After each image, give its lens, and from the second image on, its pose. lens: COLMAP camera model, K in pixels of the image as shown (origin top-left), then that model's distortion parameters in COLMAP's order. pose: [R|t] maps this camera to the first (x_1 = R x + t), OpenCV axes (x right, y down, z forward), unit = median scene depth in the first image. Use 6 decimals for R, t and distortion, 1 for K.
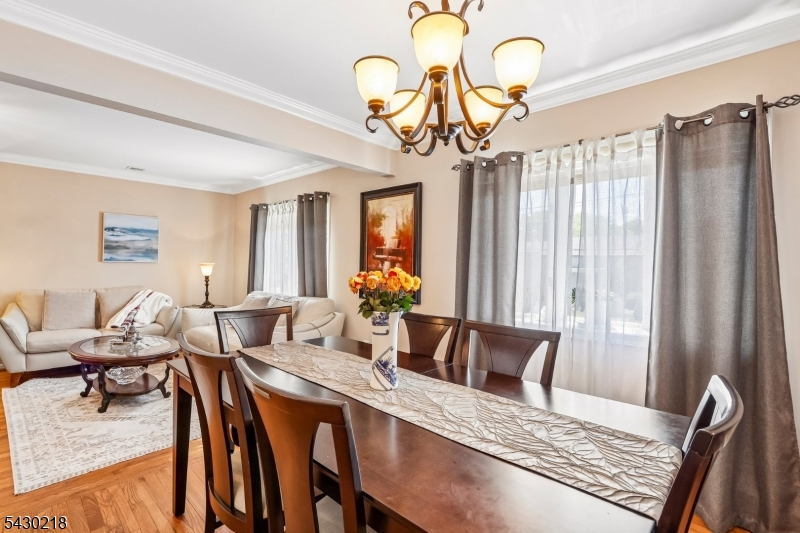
lens RADIAL K [[375.0, 0, 391.8], [0, 375.0, 265.1], [0, 0, 1]] dist [-0.012501, 0.001036]
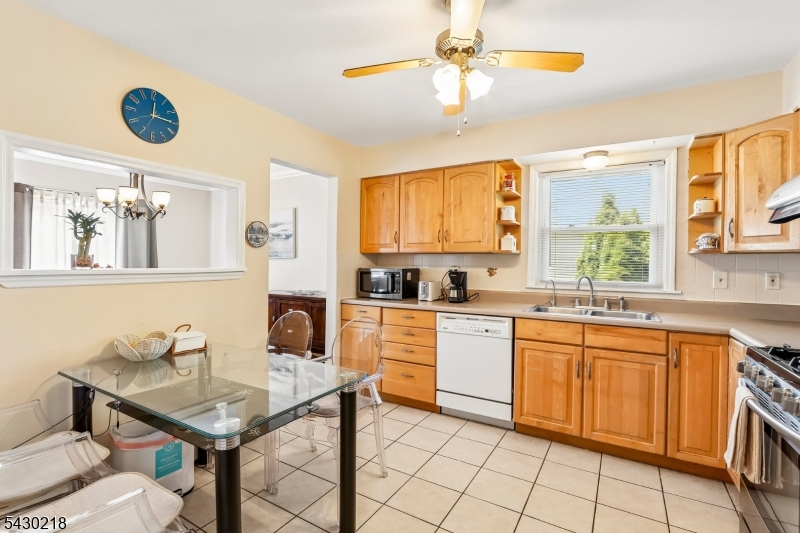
lens RADIAL K [[373.0, 0, 385.7], [0, 373.0, 265.9], [0, 0, 1]] dist [-0.016274, 0.000203]
pose [[-0.183646, -0.020902, 0.982770, -0.829976], [-0.010031, 0.999762, 0.019389, -0.012064], [-0.982941, -0.006297, -0.183812, -0.089812]]
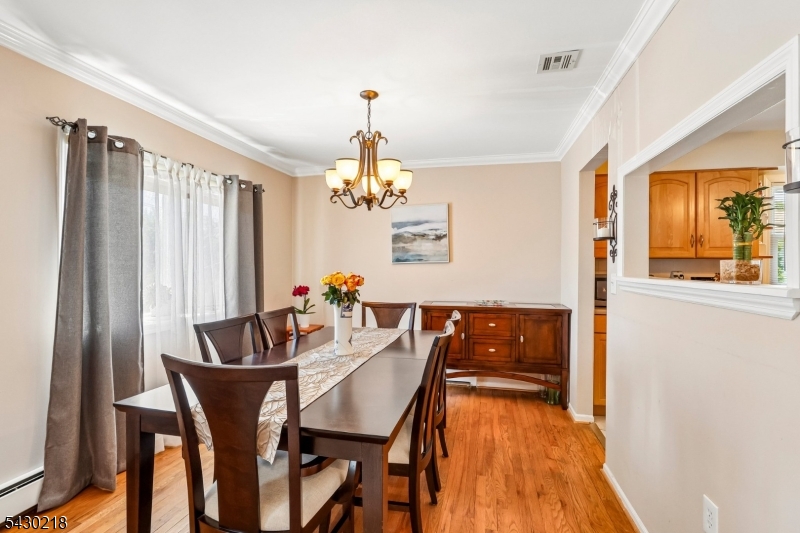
lens RADIAL K [[375.0, 0, 391.8], [0, 375.0, 265.1], [0, 0, 1]] dist [-0.012501, 0.001036]
pose [[-0.485952, -0.010455, 0.873923, -0.466466], [-0.009001, 0.999935, 0.006957, -0.009770], [-0.873939, -0.004486, -0.486015, 0.532547]]
